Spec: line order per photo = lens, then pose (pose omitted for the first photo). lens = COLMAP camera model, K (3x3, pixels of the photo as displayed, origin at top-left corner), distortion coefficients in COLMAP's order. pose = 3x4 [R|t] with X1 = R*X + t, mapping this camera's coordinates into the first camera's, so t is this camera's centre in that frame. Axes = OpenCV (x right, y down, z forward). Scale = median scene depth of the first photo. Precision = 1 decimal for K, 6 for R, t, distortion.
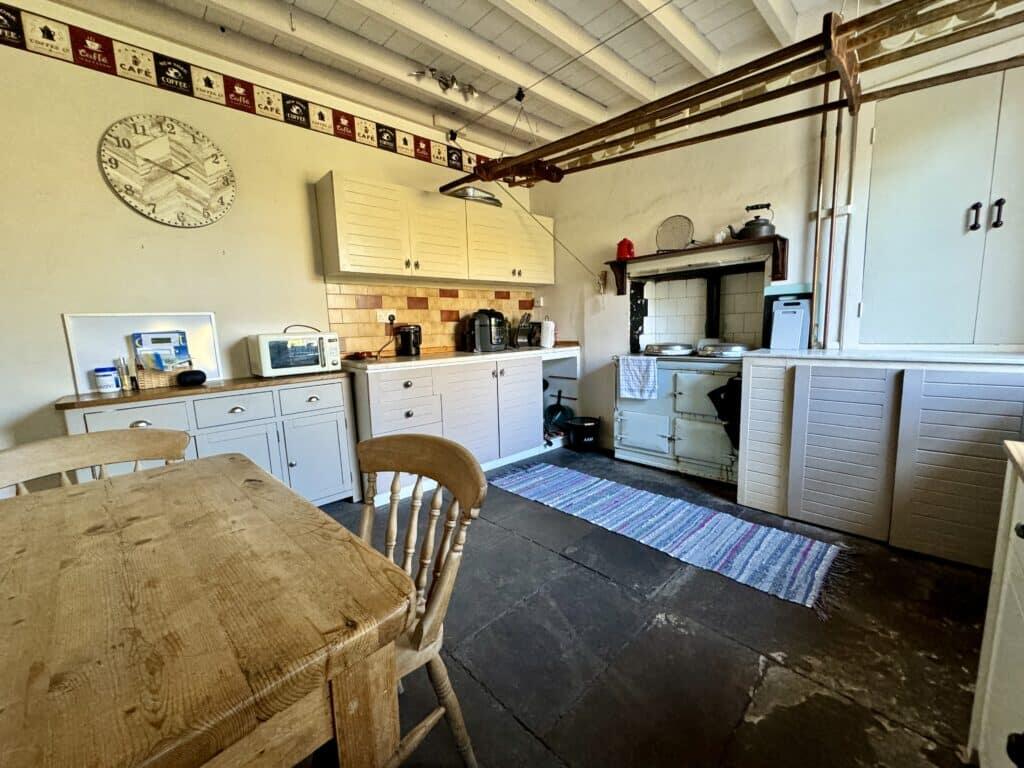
lens RADIAL K [[406.4, 0, 513.2], [0, 406.4, 379.1], [0, 0, 1]] dist [-0.010594, 0.000217]
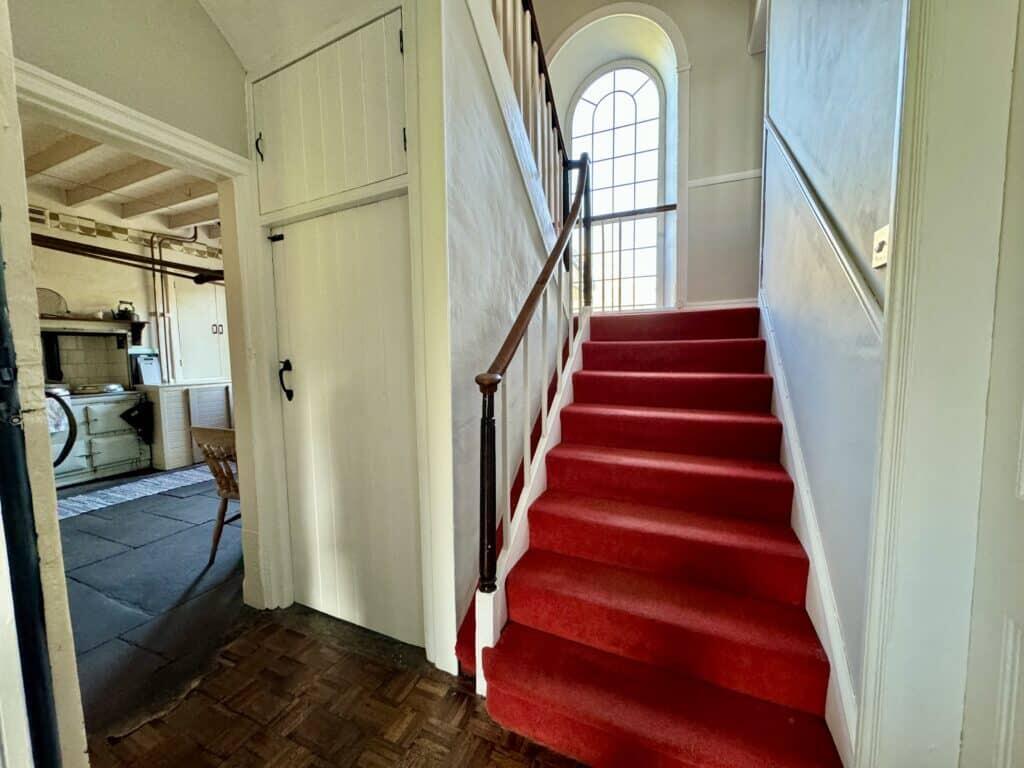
lens RADIAL K [[406.4, 0, 509.7], [0, 406.4, 386.5], [0, 0, 1]] dist [-0.010594, 0.000217]
pose [[-0.383126, -0.032616, 0.923120, -1.547974], [0.152722, 0.983385, 0.098130, 0.003706], [-0.910983, 0.178577, -0.371780, 0.209095]]
